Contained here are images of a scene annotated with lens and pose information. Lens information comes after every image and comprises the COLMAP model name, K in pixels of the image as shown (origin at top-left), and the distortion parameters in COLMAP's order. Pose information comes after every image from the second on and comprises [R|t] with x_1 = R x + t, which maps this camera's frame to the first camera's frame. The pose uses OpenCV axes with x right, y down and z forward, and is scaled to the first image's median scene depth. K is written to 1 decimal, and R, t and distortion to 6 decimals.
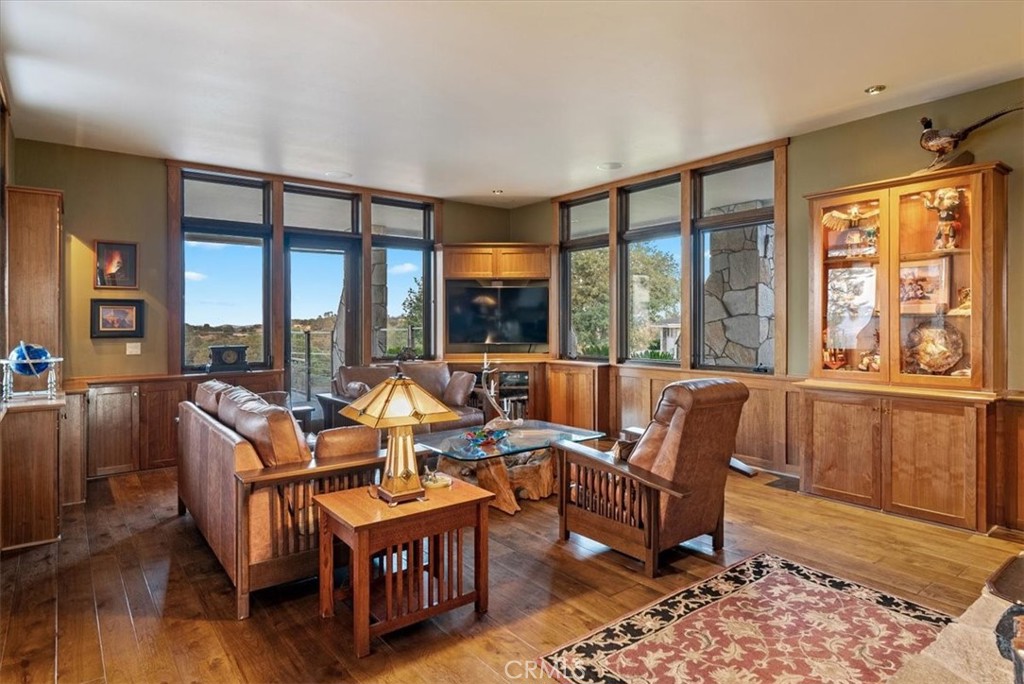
lens RADIAL K [[581.2, 0, 512.2], [0, 581.2, 322.4], [0, 0, 1]] dist [-0.001821, -0.000264]
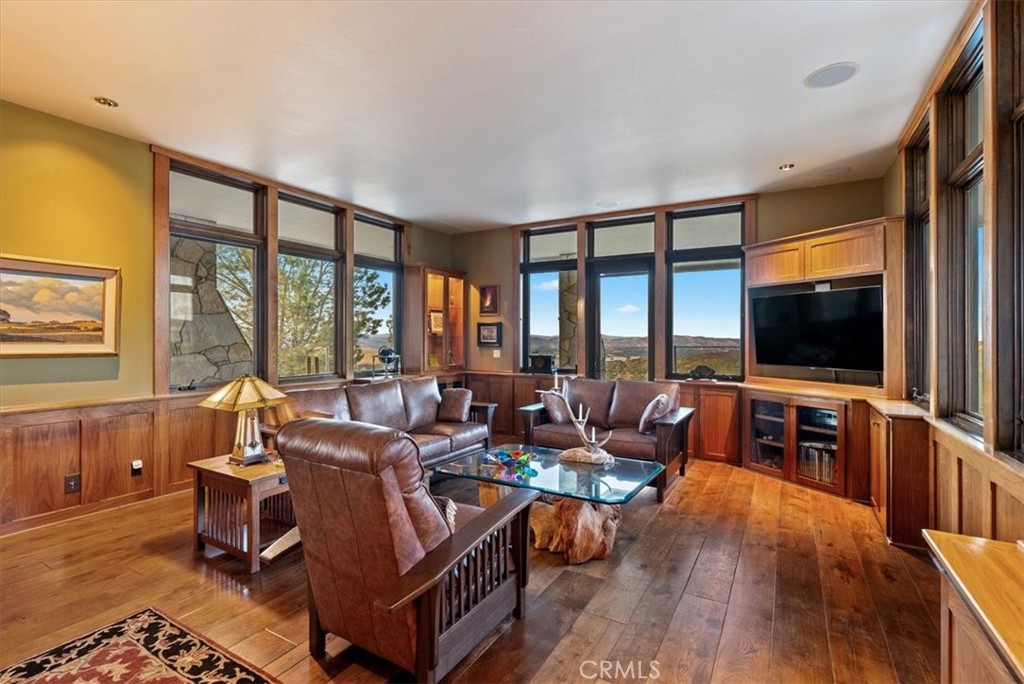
lens RADIAL K [[472.8, 0, 512.0], [0, 472.8, 342.0], [0, 0, 1]] dist [-0.001406, -0.000018]
pose [[0.371785, 0.014786, -0.928201, 0.546423], [-0.008005, 0.999887, 0.012722, -0.002512], [0.928284, 0.002700, 0.371861, 0.581487]]
